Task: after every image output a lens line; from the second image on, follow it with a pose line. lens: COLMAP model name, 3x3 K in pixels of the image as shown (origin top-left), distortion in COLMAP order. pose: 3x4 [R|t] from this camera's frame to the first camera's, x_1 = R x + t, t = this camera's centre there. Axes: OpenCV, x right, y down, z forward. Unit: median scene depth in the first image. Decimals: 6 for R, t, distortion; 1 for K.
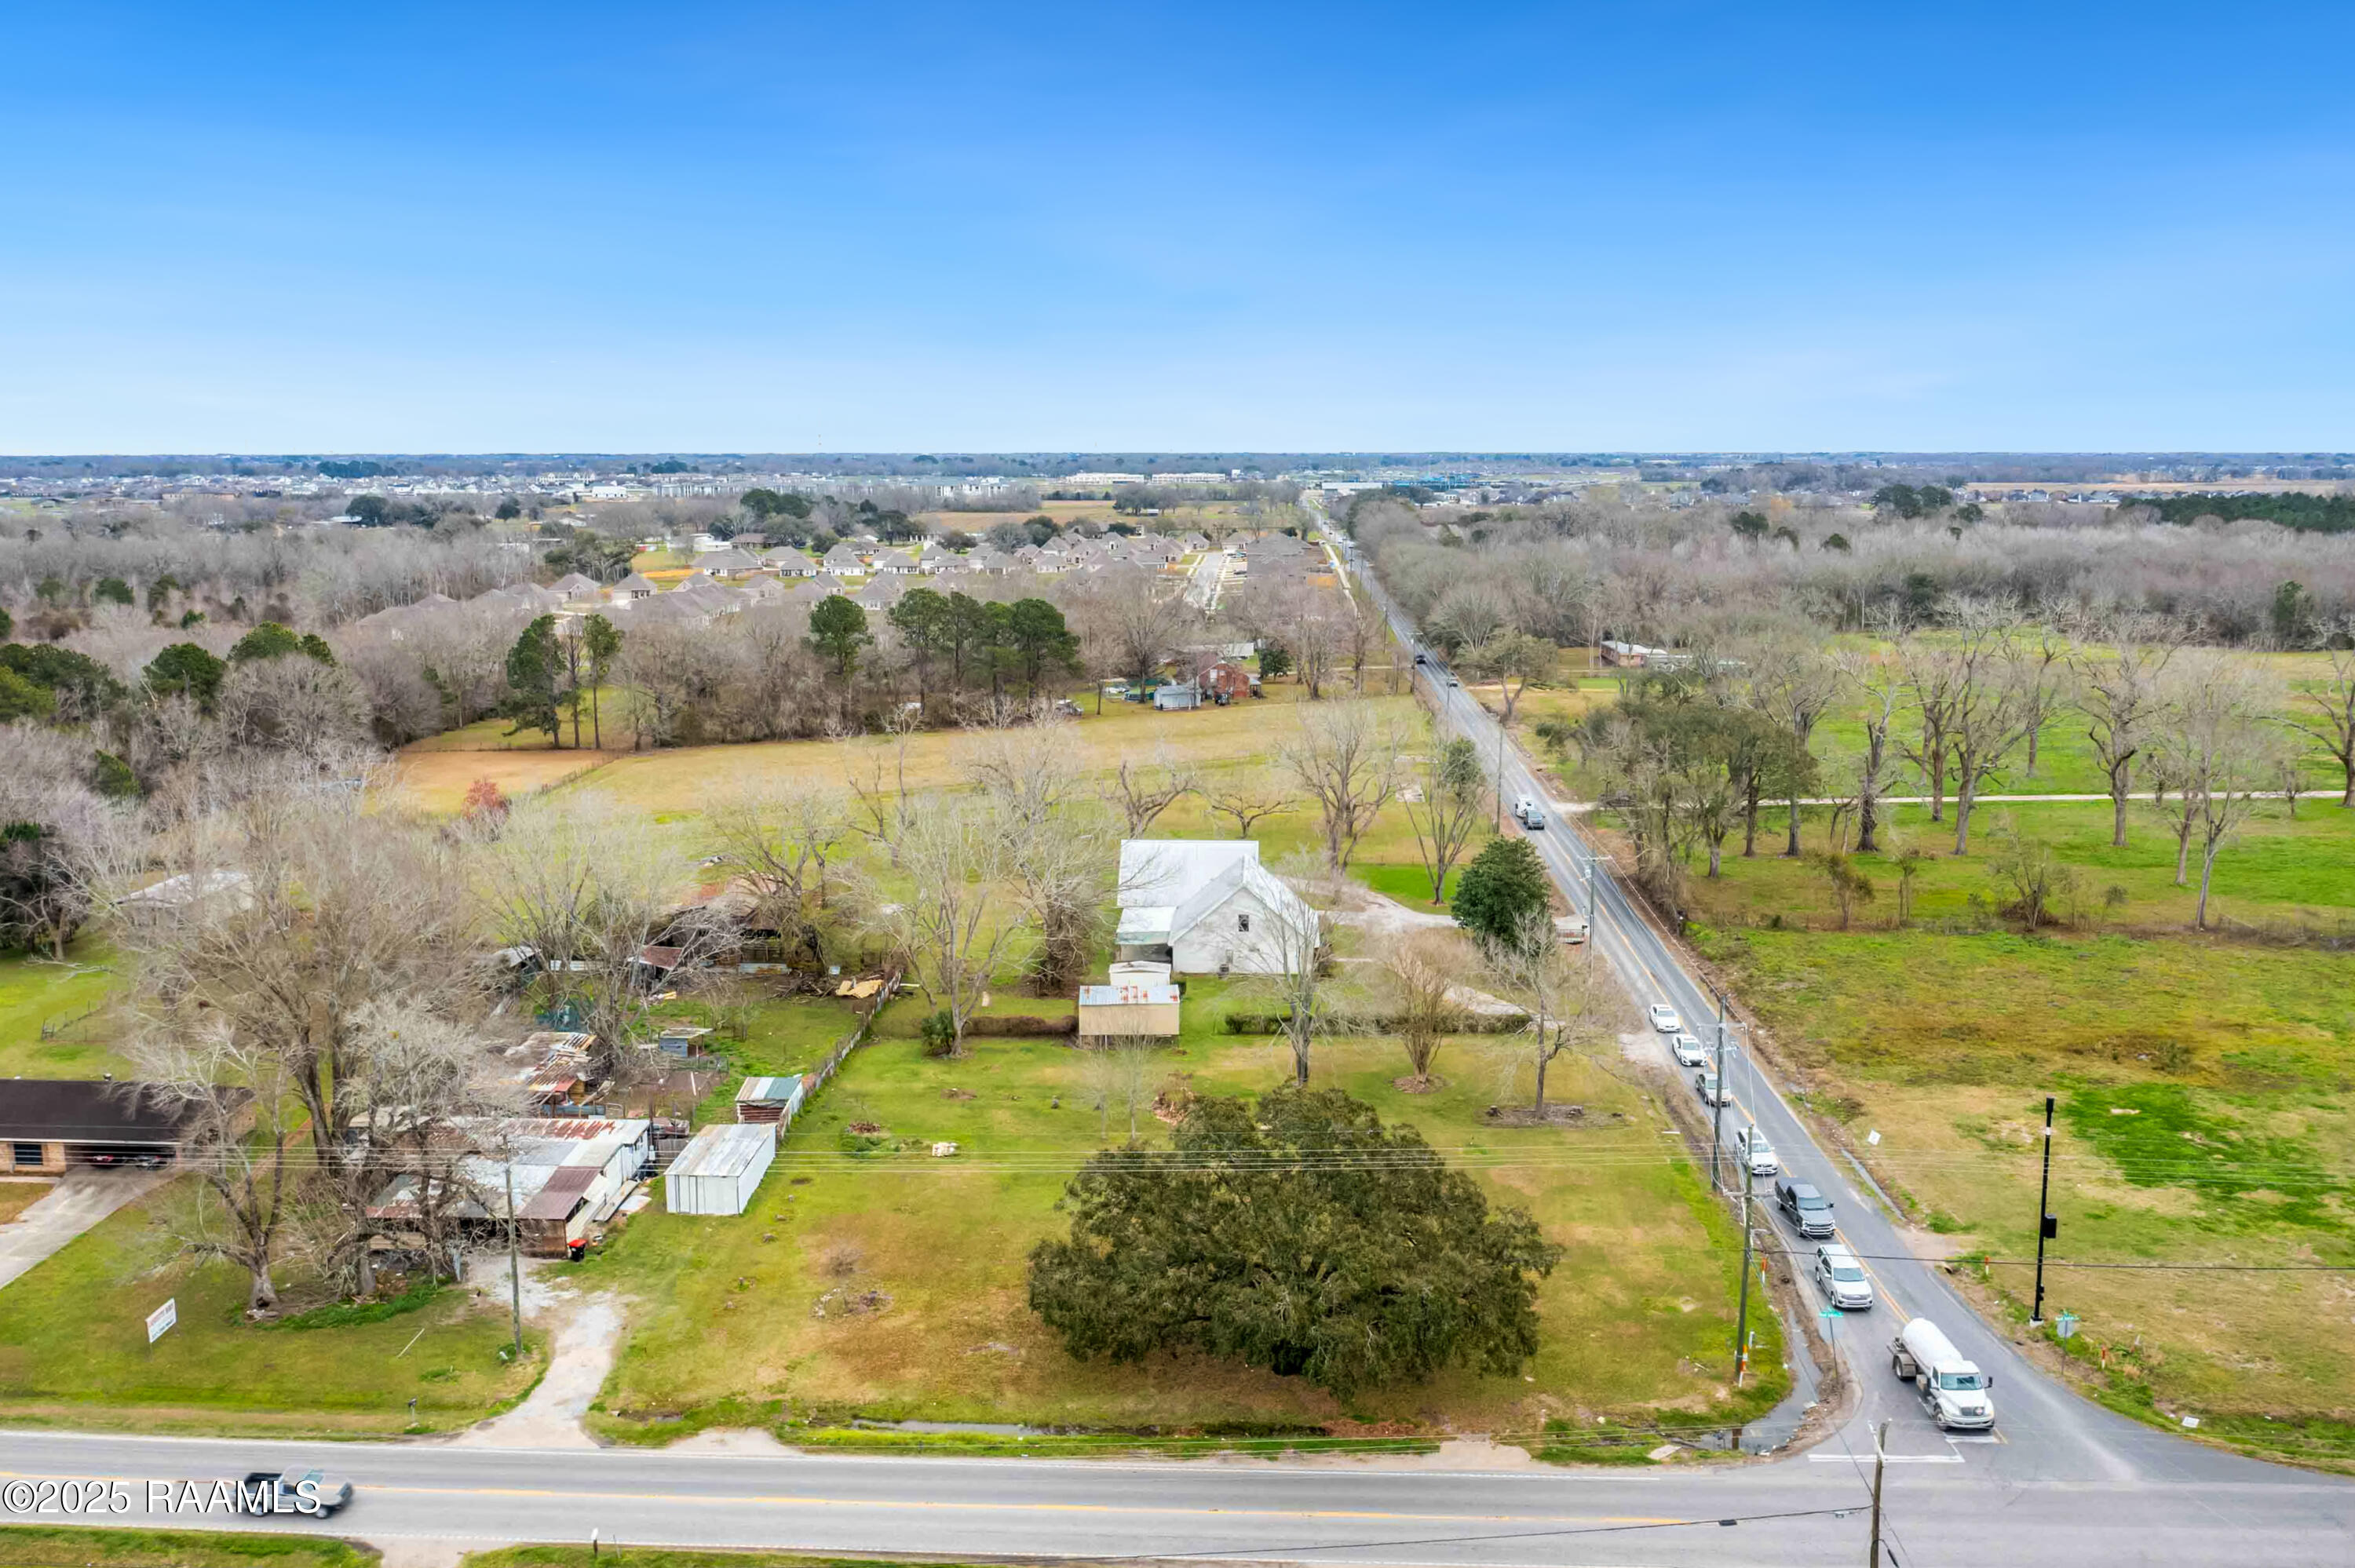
lens RADIAL K [[1871.2, 0, 1165.7], [0, 1871.2, 776.3], [0, 0, 1]] dist [-0.003409, -0.006893]
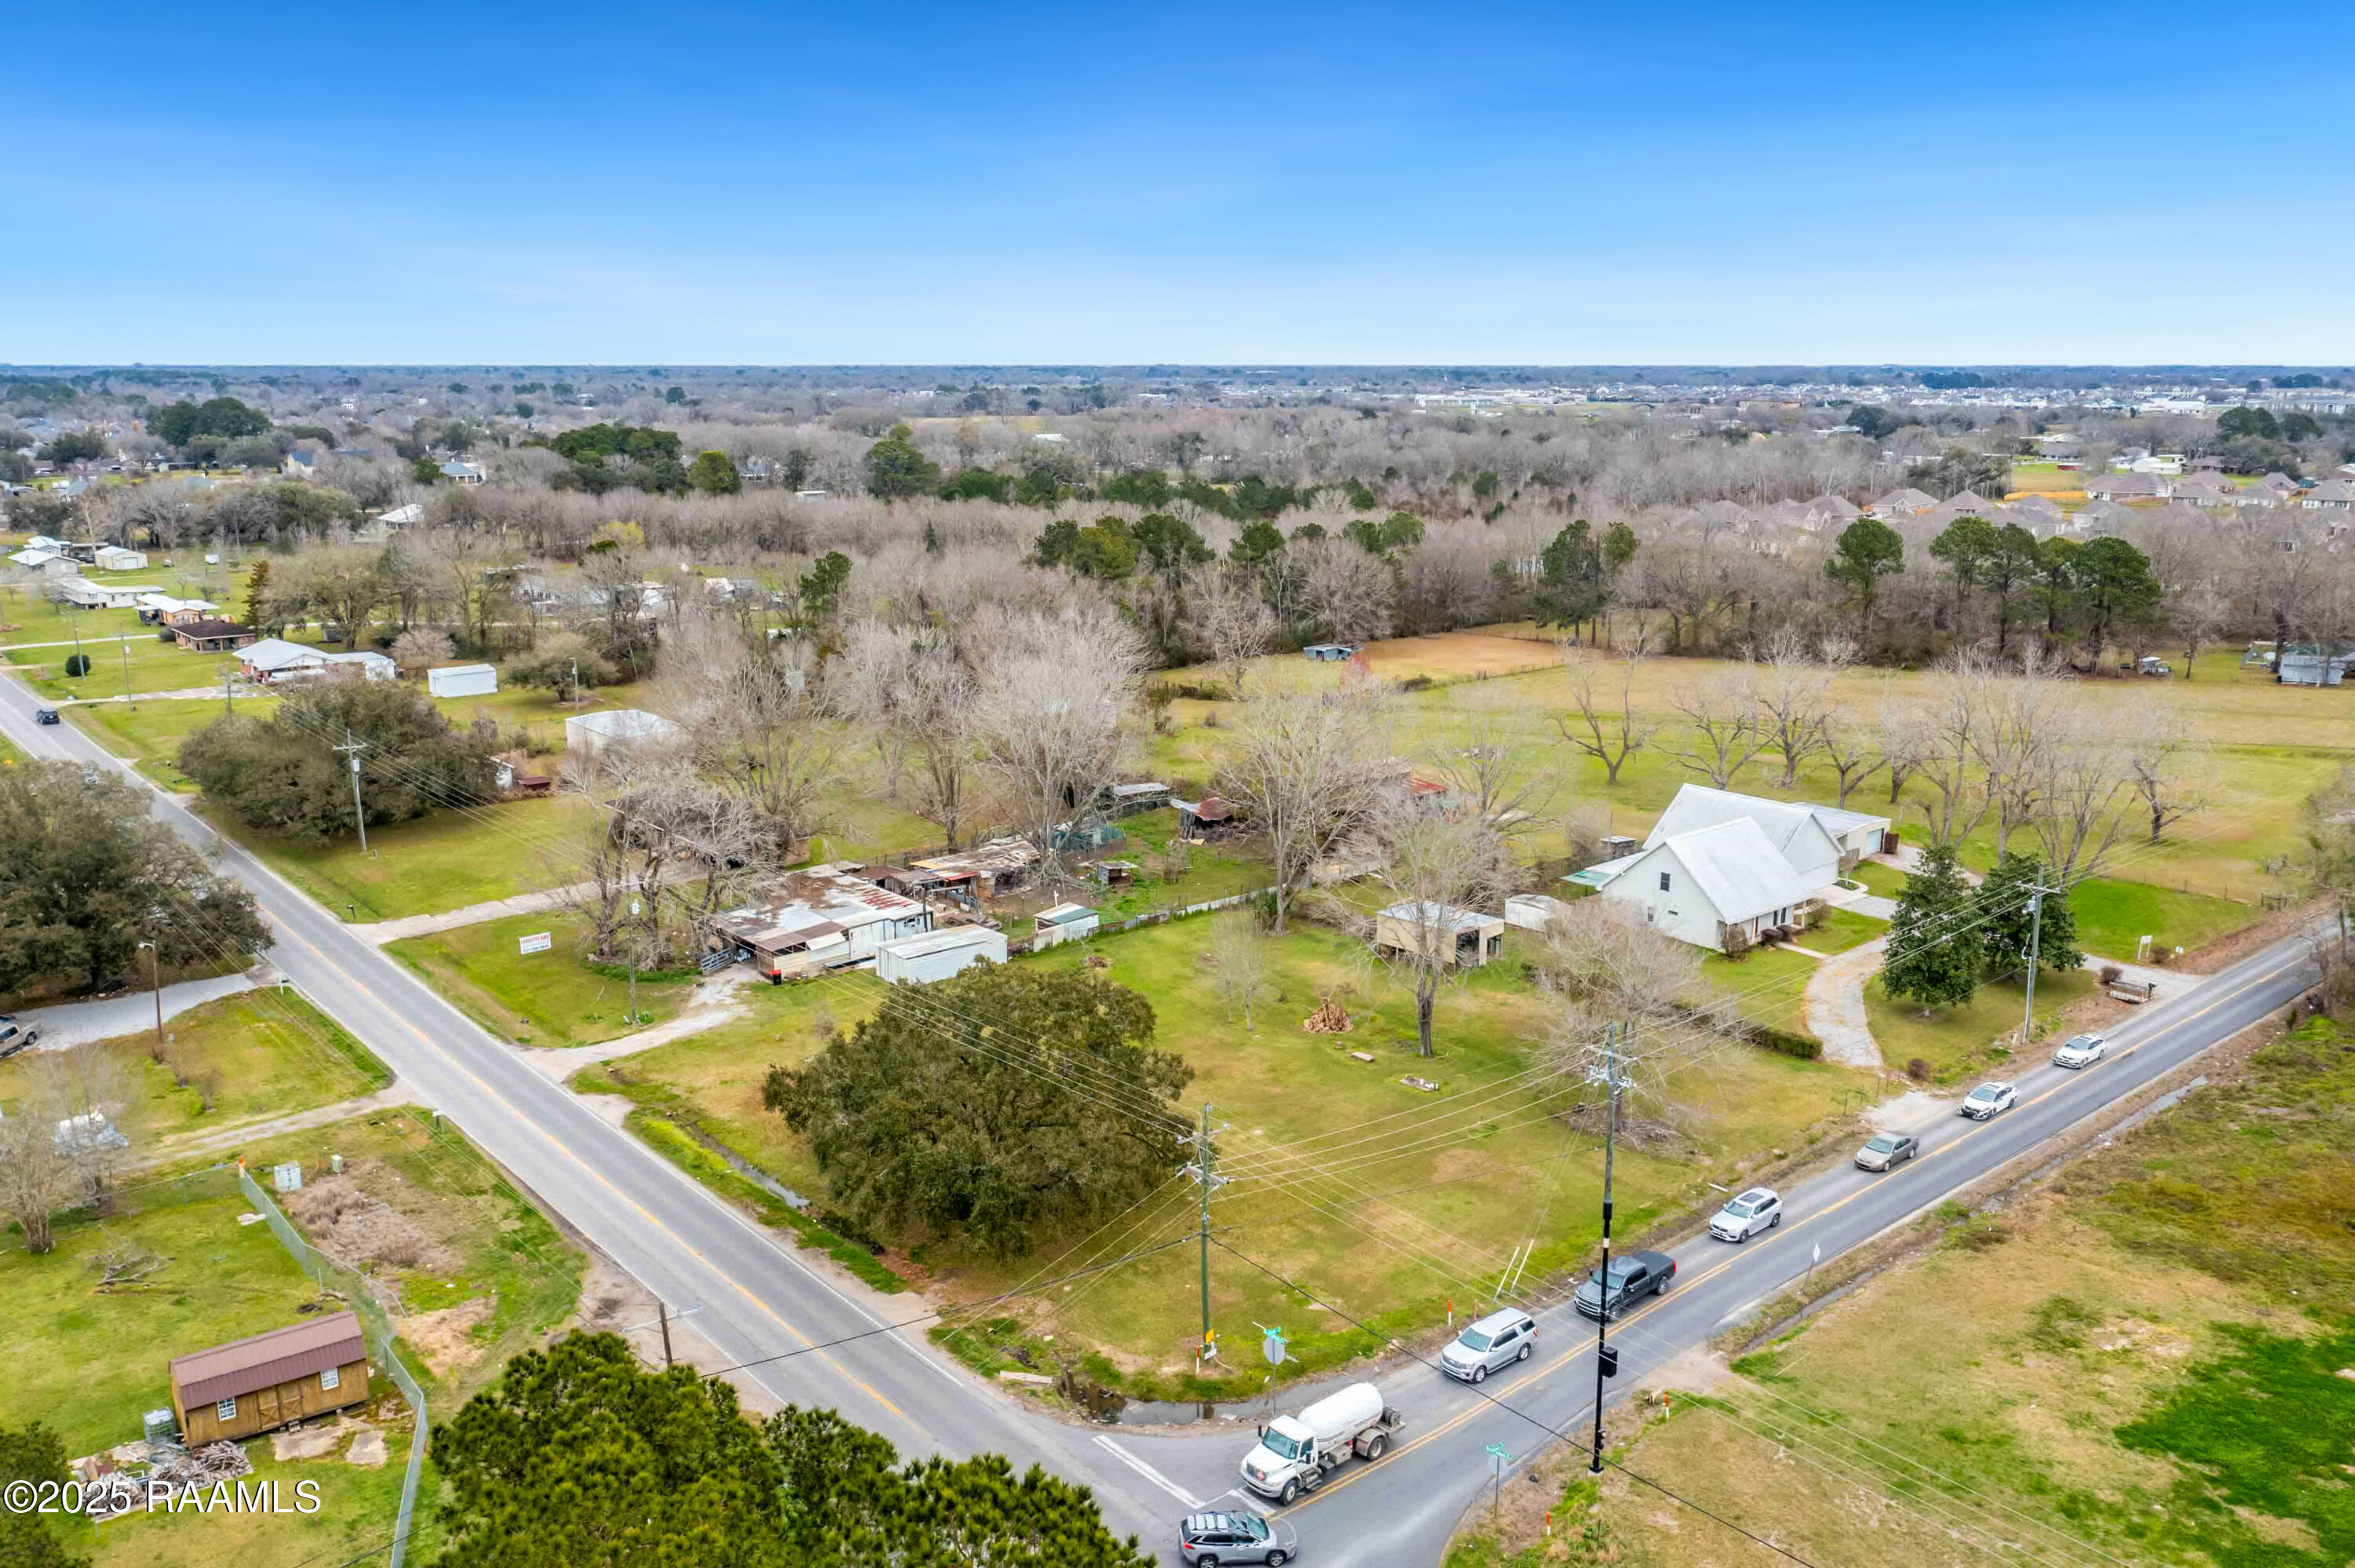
lens RADIAL K [[1844.7, 0, 1177.5], [0, 1844.7, 784.0], [0, 0, 1]] dist [-0.009181, -0.003909]
pose [[0.686904, 0.161415, -0.708596, 0.707563], [-0.123673, 0.986764, 0.104894, -0.047663], [0.716148, 0.015582, 0.697774, 0.266511]]
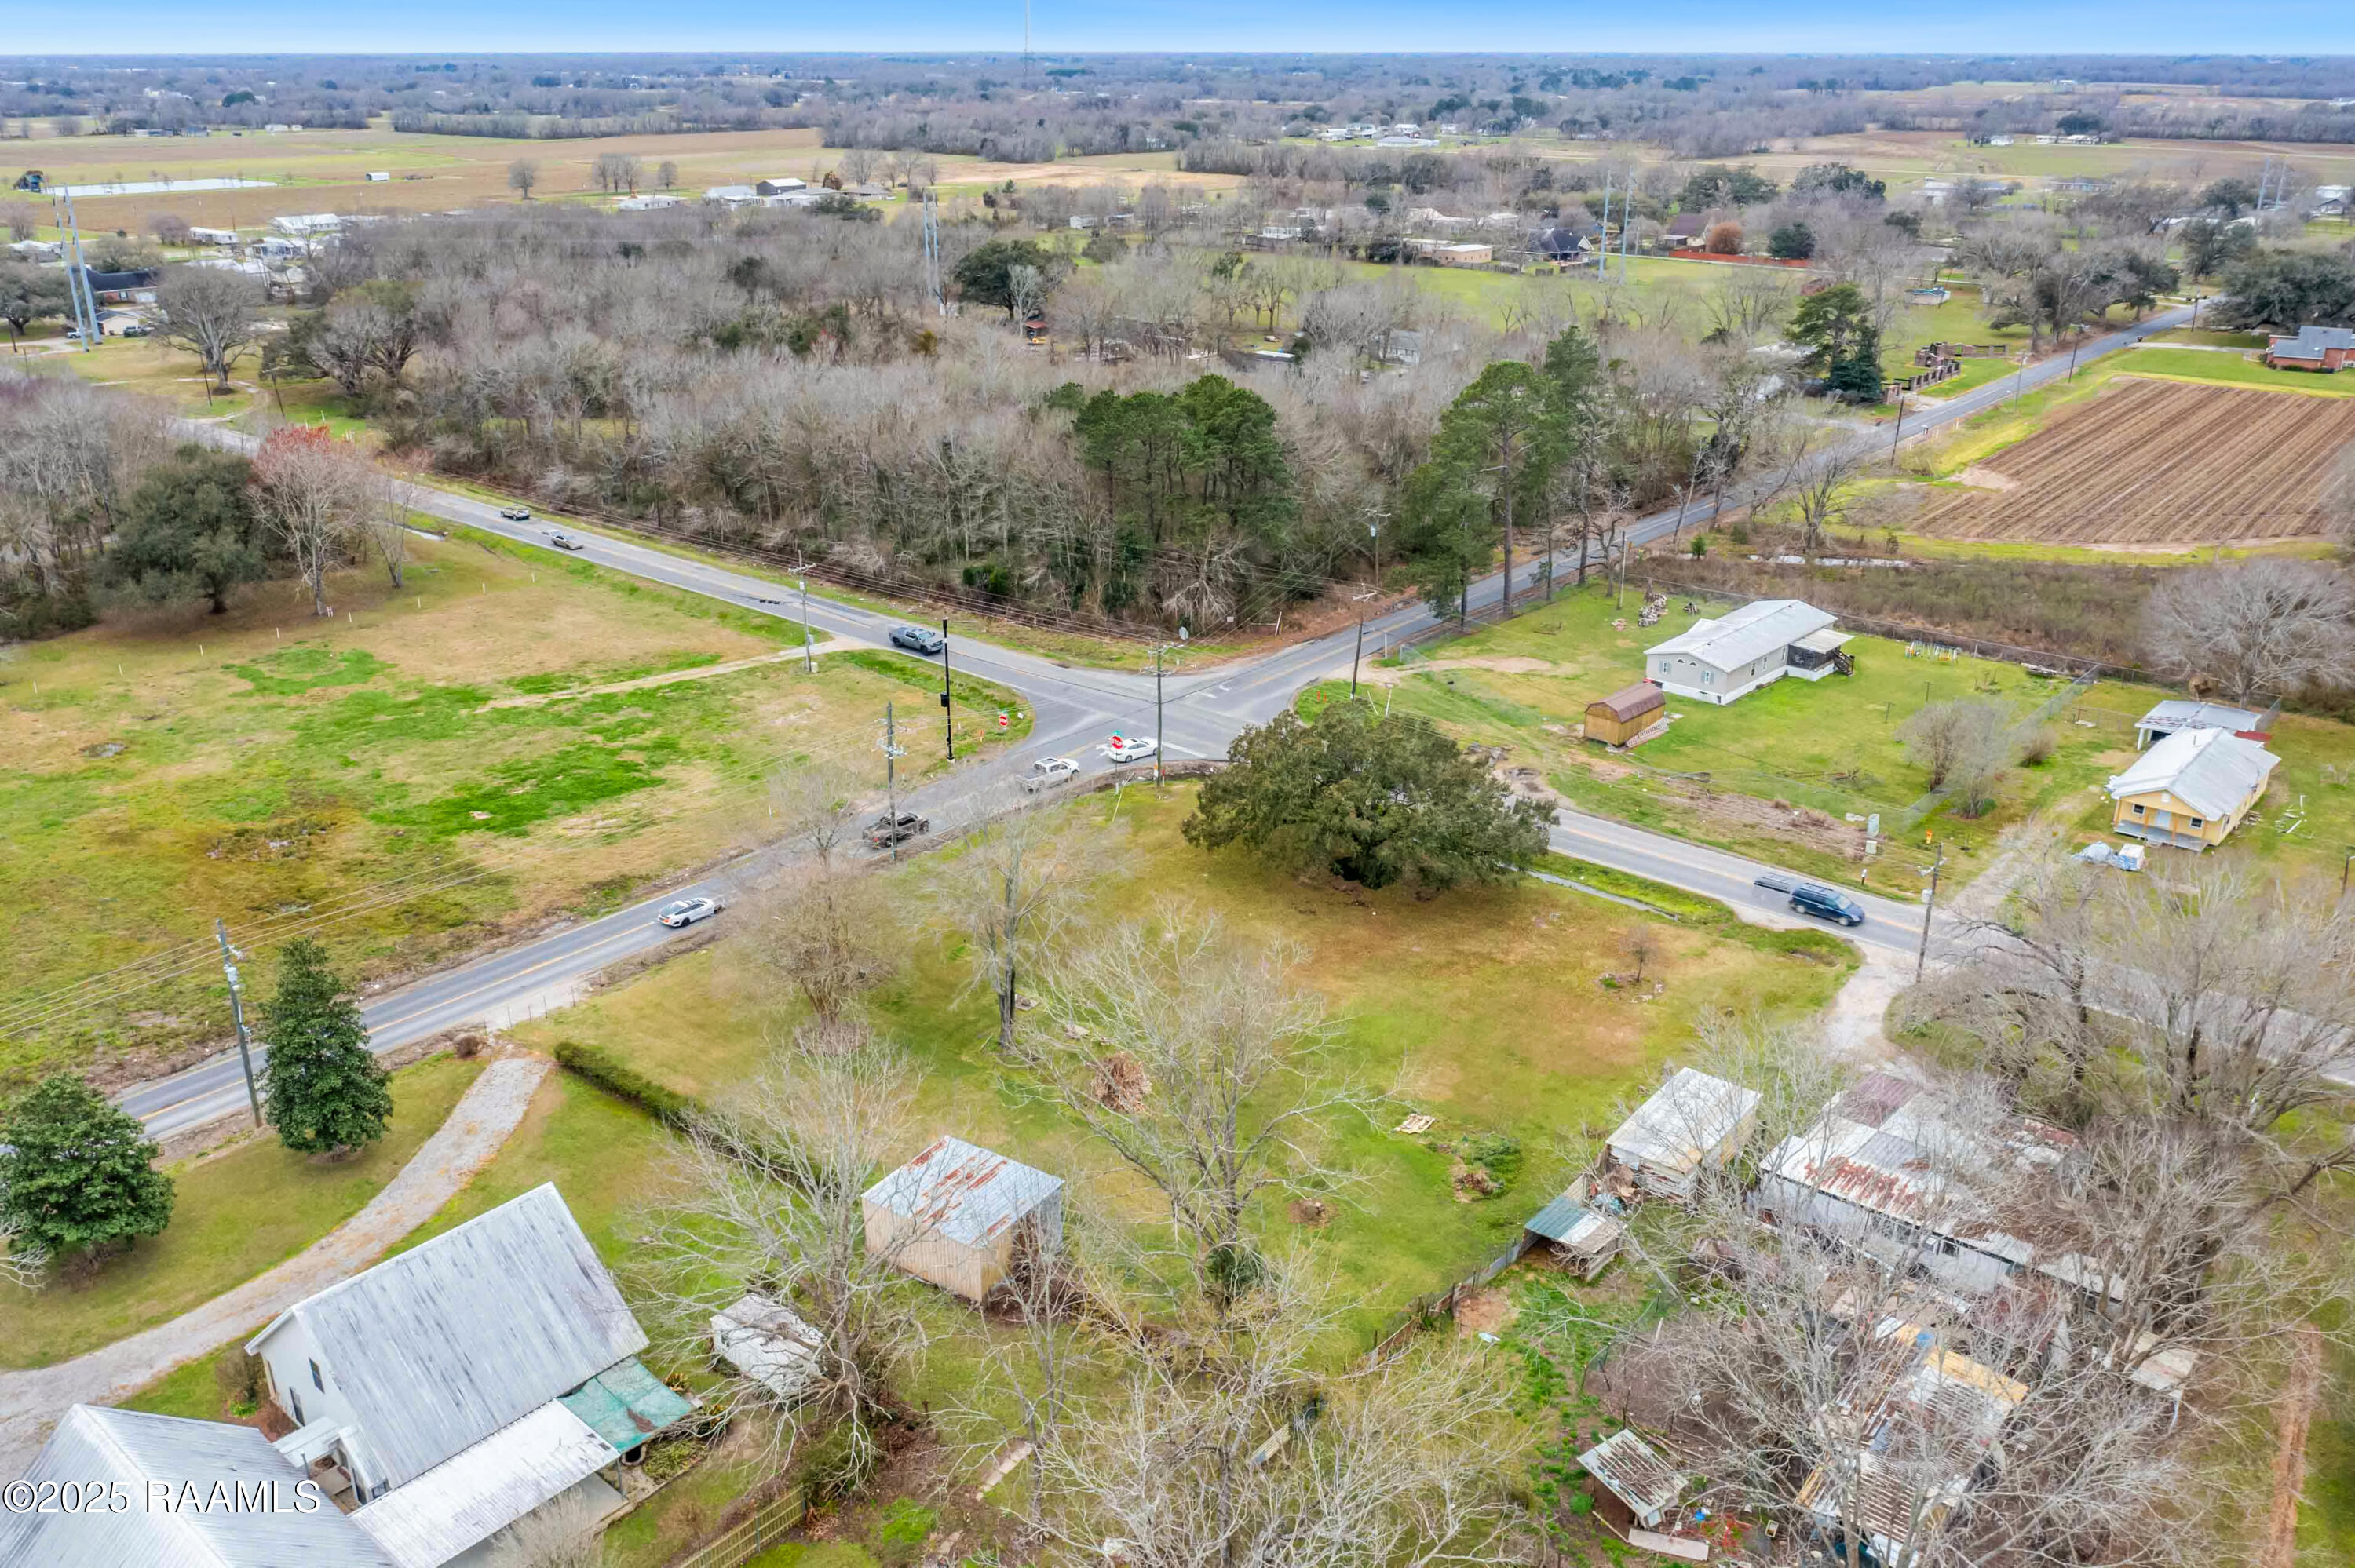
lens RADIAL K [[1916.9, 0, 1222.5], [0, 1916.9, 784.3], [0, 0, 1]] dist [-0.003018, -0.000835]
pose [[-0.811364, -0.208556, 0.546070, -0.510265], [0.099632, 0.871176, 0.480756, -0.373589], [-0.575987, 0.444474, -0.686062, 1.654199]]
